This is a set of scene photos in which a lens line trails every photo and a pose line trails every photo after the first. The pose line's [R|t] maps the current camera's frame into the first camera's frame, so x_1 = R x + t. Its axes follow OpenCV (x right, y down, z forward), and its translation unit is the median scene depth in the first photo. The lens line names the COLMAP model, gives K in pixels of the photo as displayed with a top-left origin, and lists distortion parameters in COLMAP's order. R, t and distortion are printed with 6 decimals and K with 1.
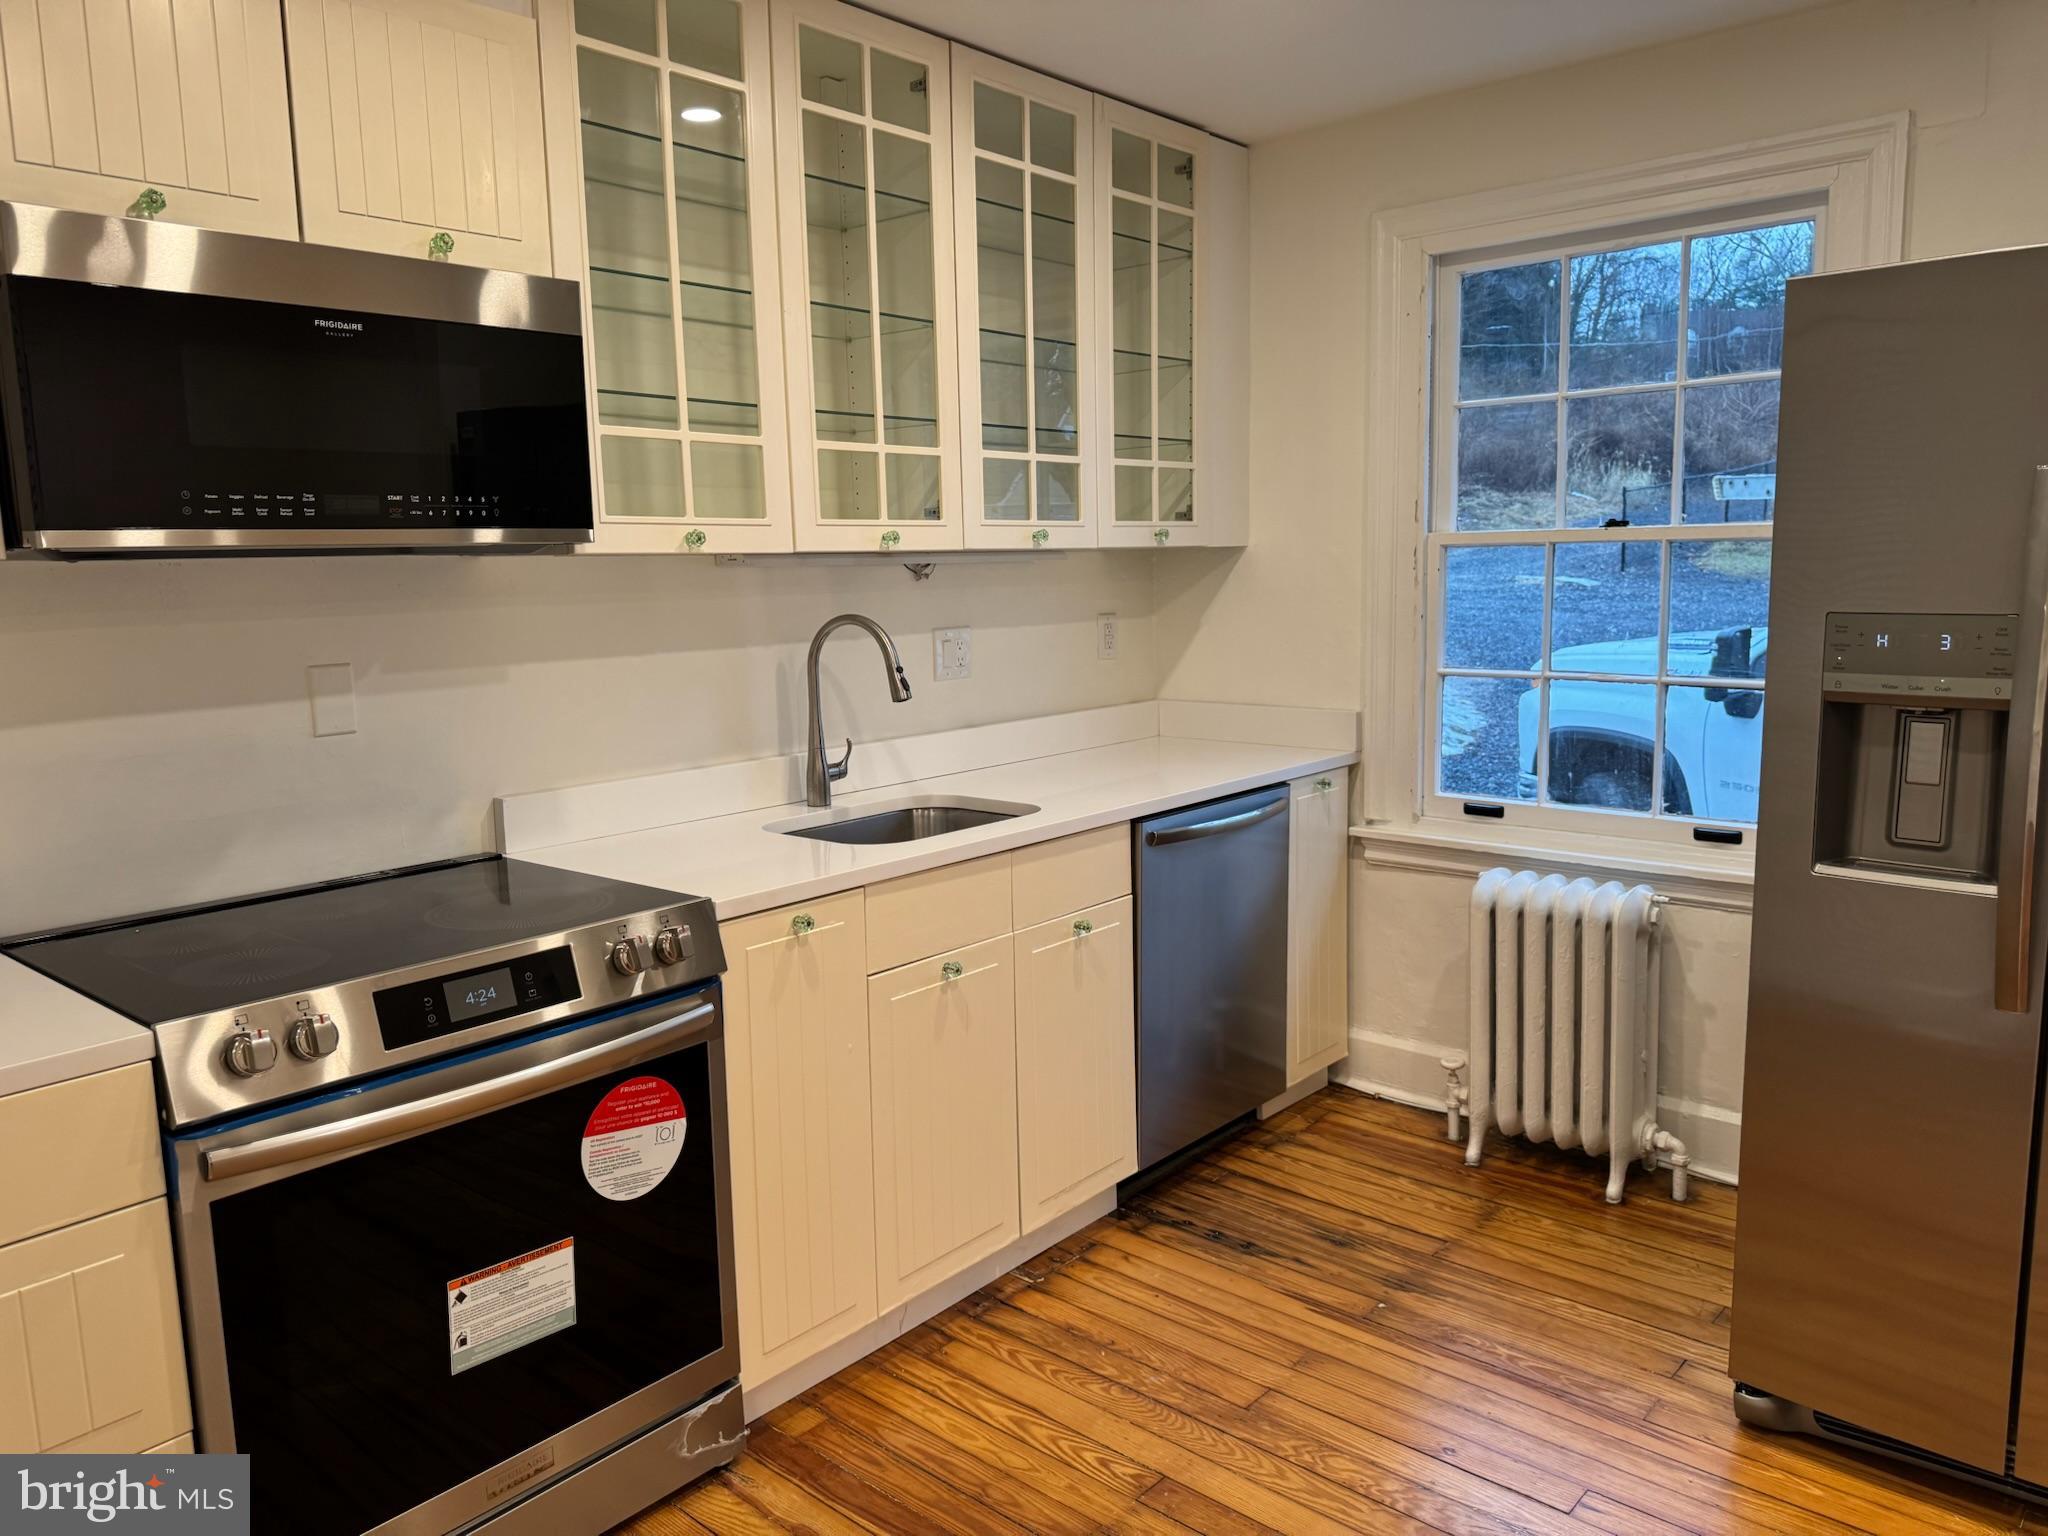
lens RADIAL K [[1444.3, 0, 1021.5], [0, 1444.3, 756.1], [0, 0, 1]] dist [0.079444, -0.093290]
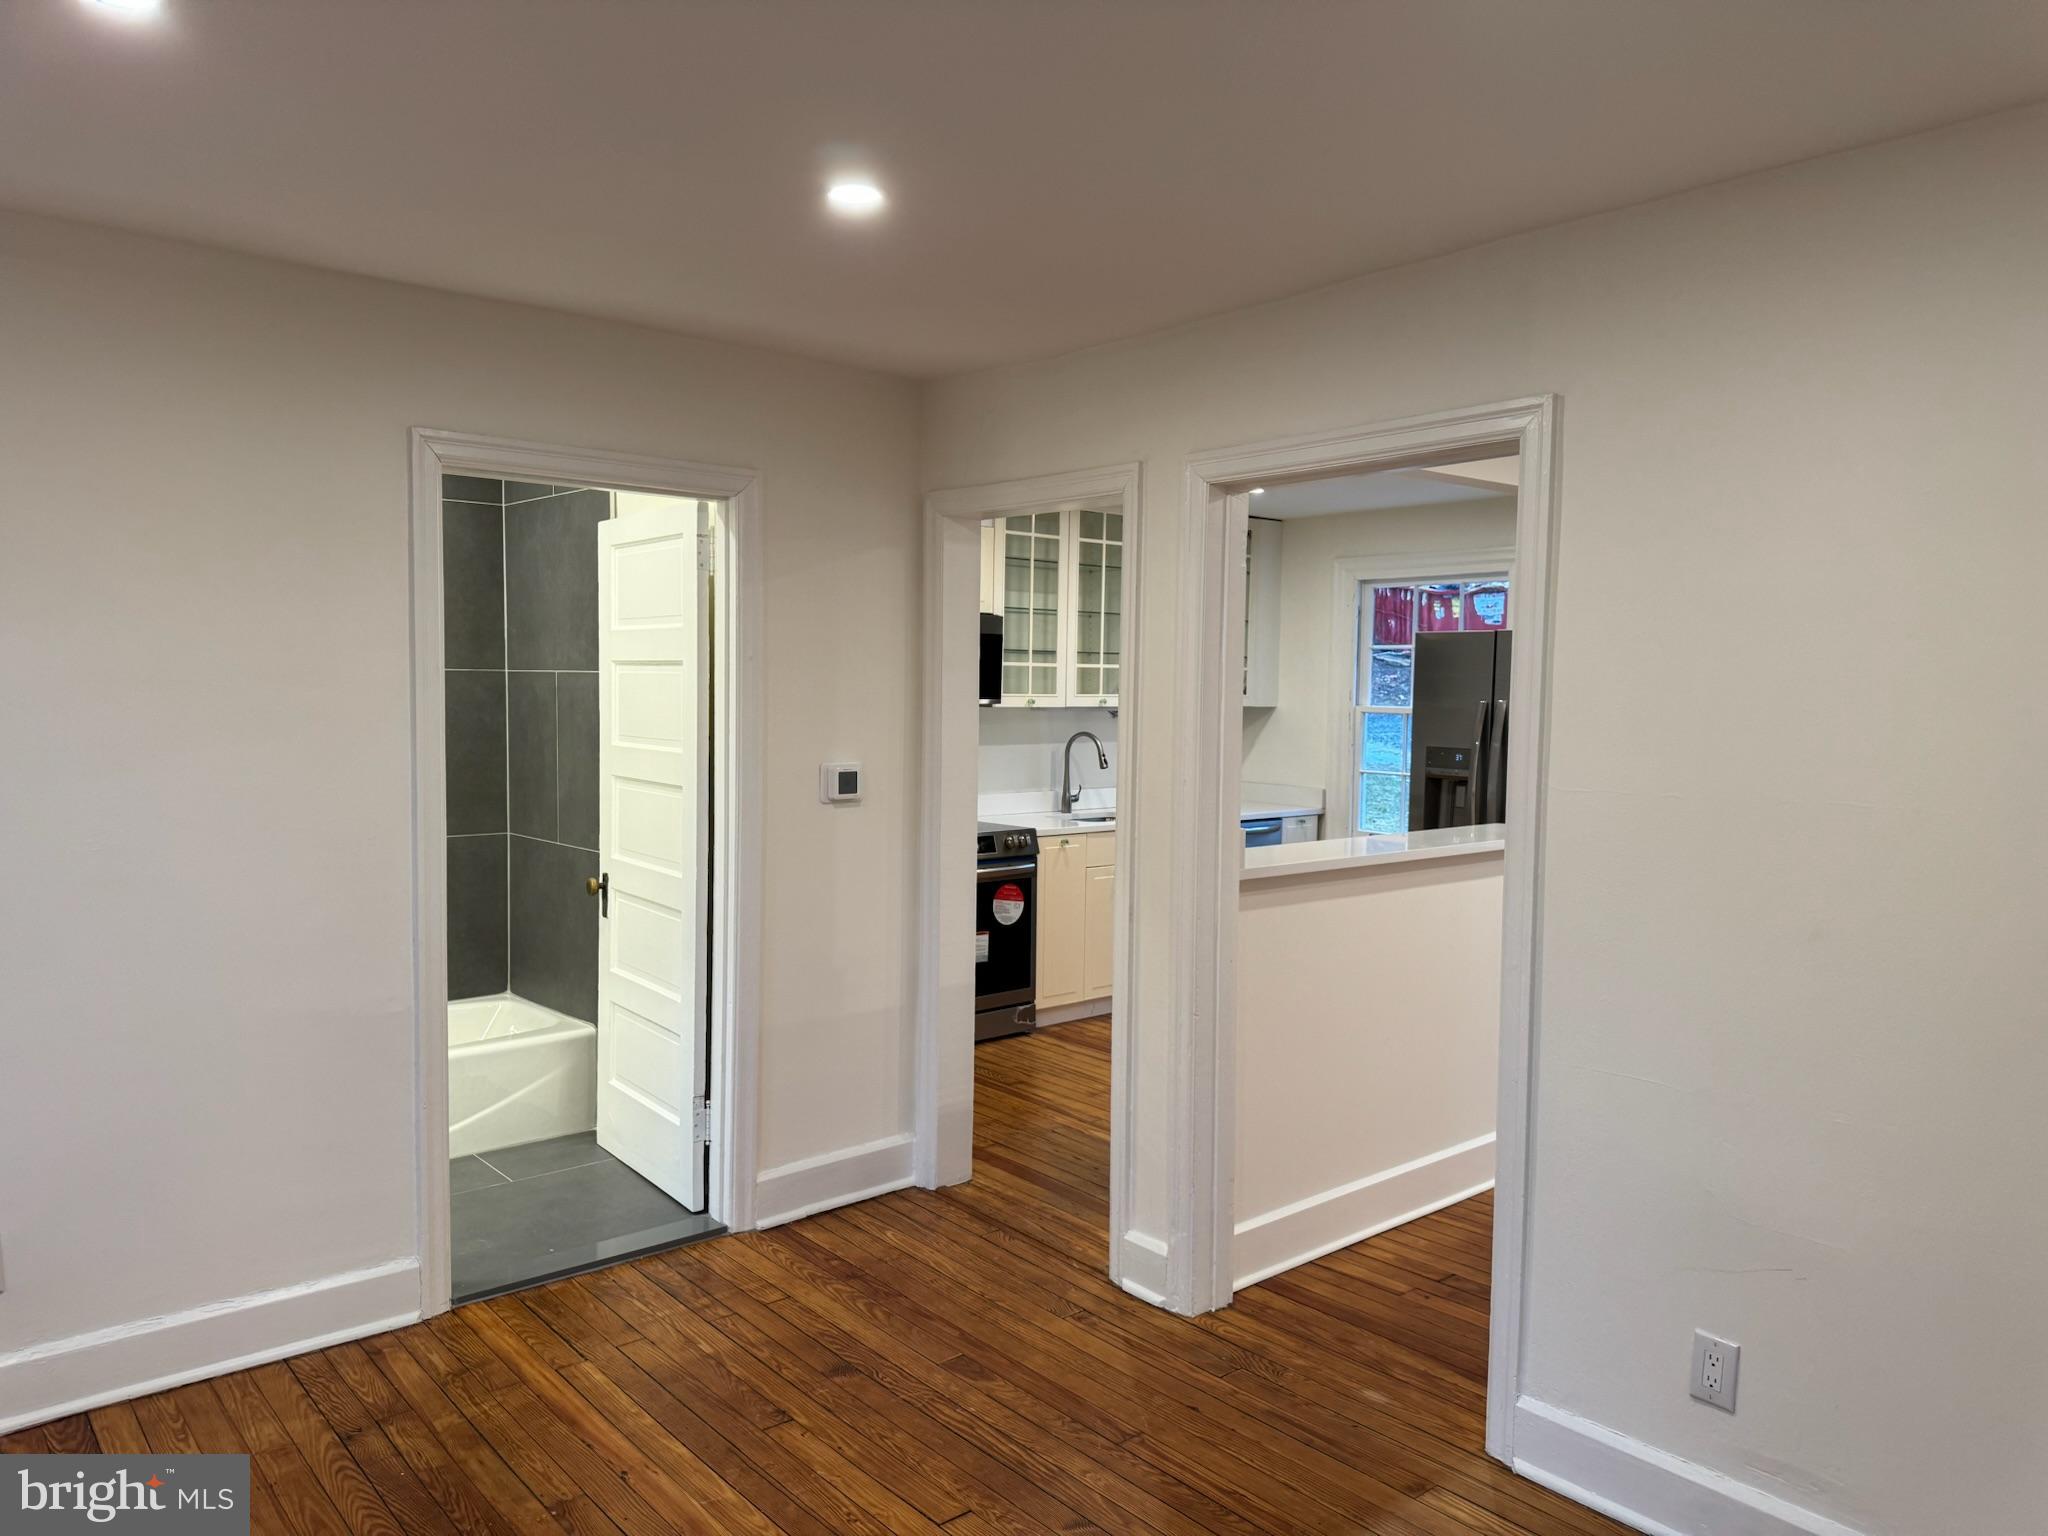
lens RADIAL K [[1444.3, 0, 1026.9], [0, 1444.3, 780.0], [0, 0, 1]] dist [0.079444, -0.093290]
pose [[0.990150, 0.047647, -0.131652, 0.111625], [-0.056317, 0.996427, -0.062934, 0.144764], [0.128184, 0.069728, 0.989296, -1.450422]]
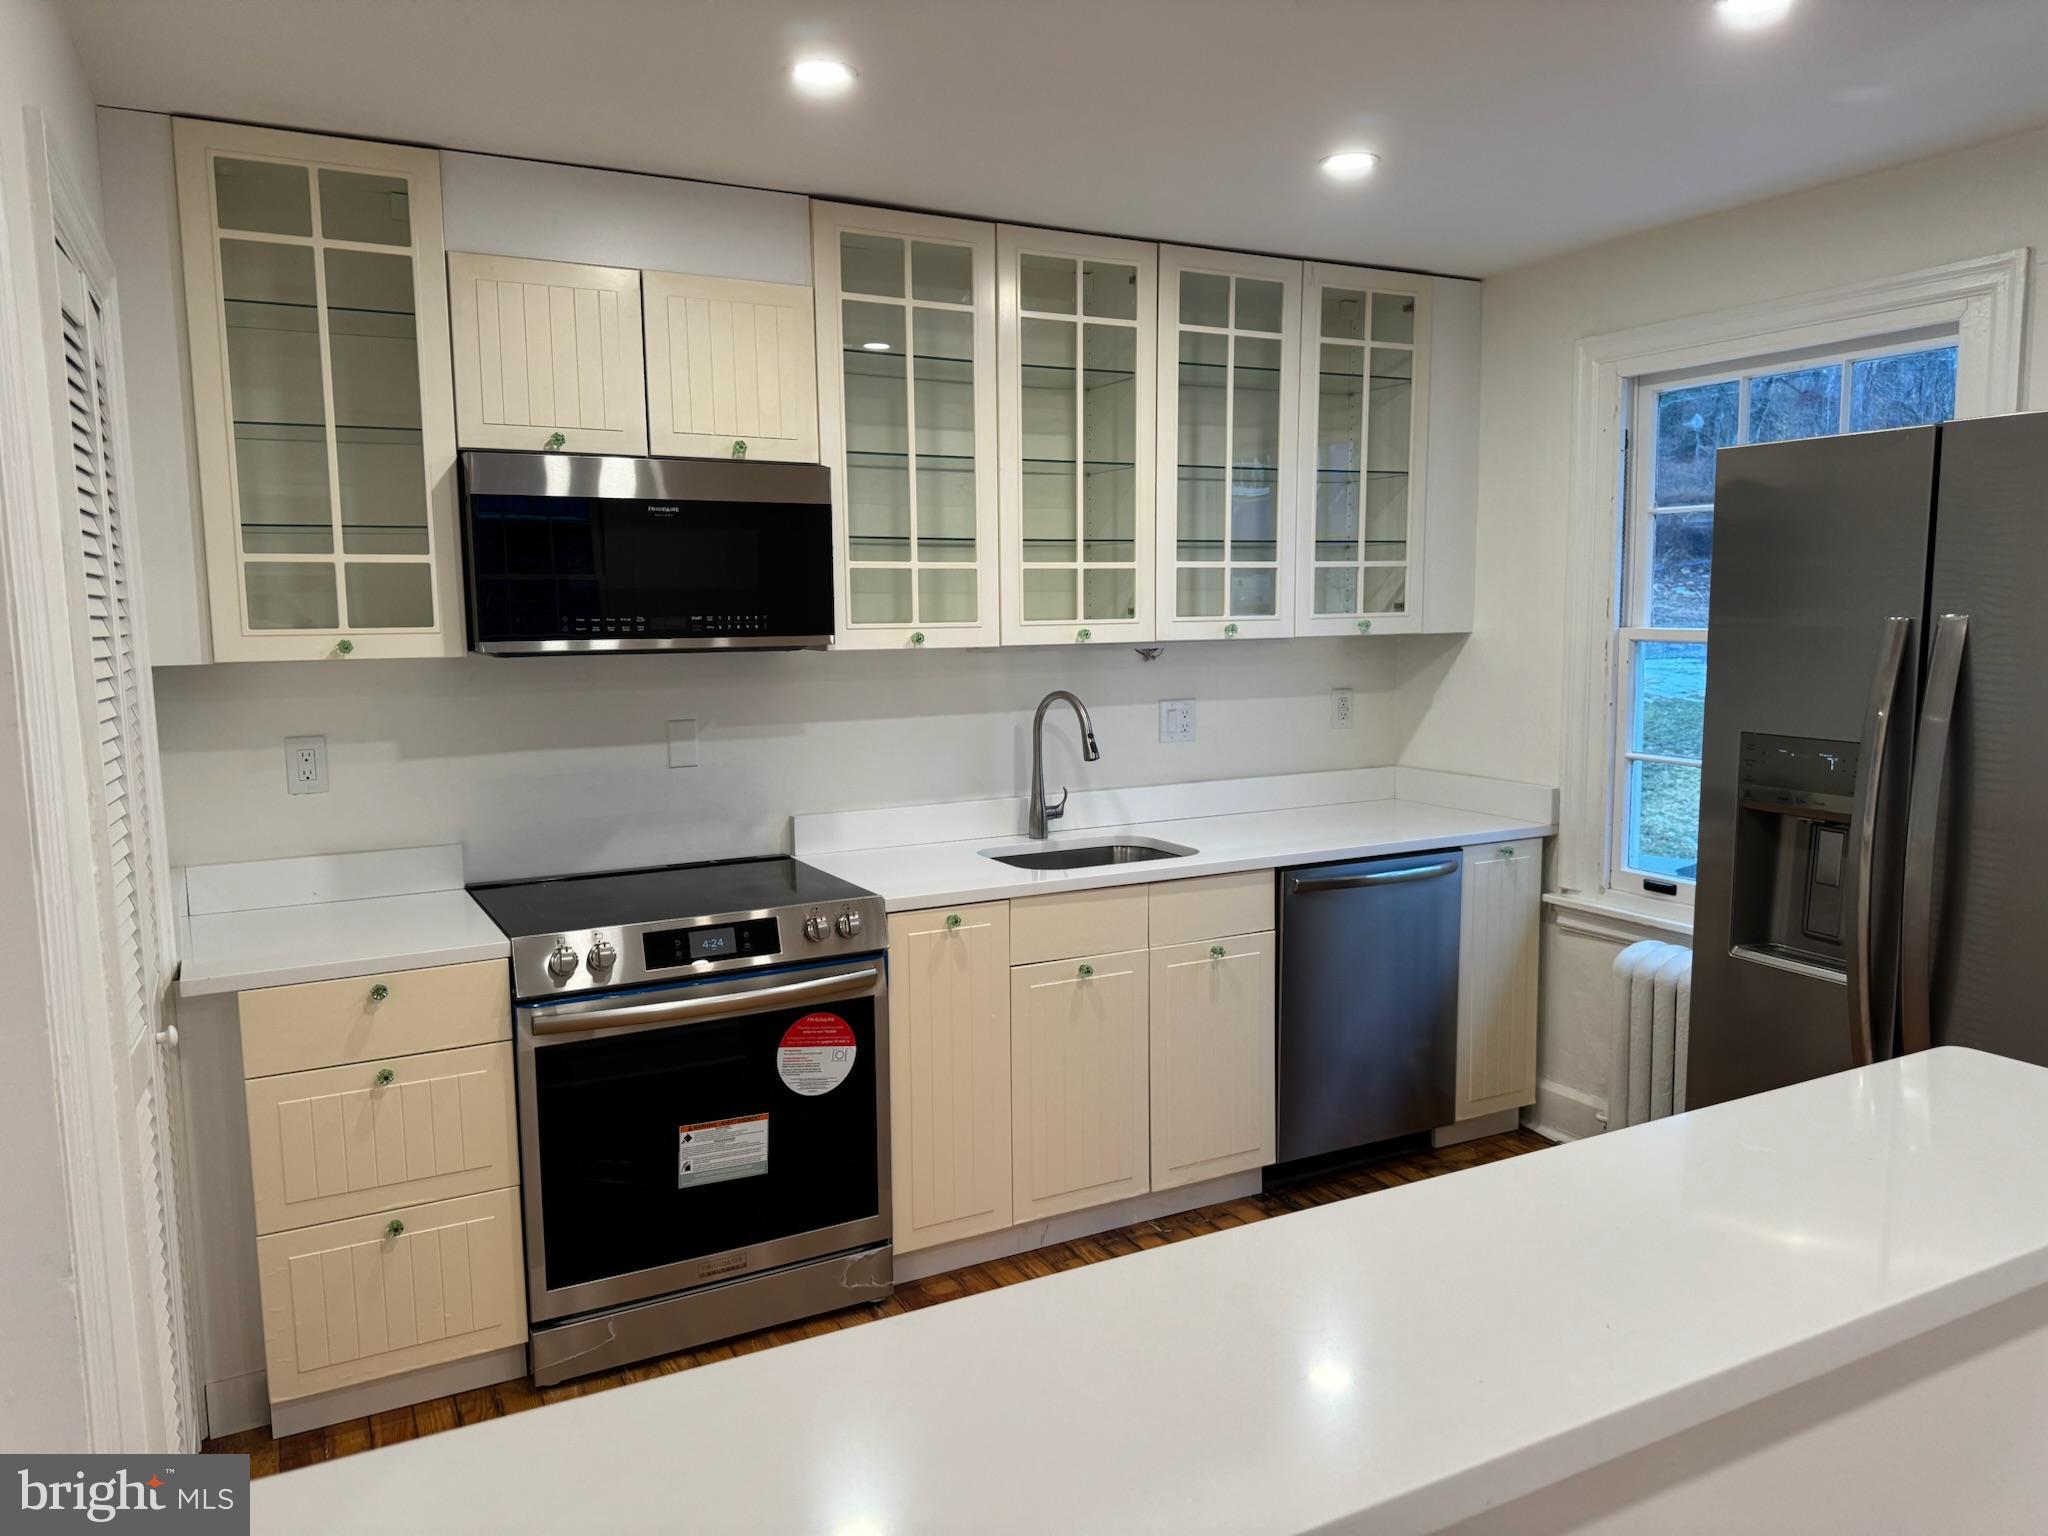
lens RADIAL K [[1444.3, 0, 1024.3], [0, 1444.3, 768.2], [0, 0, 1]] dist [0.079444, -0.093290]
pose [[0.934136, 0.052691, -0.353007, 0.322955], [-0.058031, 0.998304, -0.004551, -0.022928], [0.352169, 0.024736, 0.935610, -0.220752]]
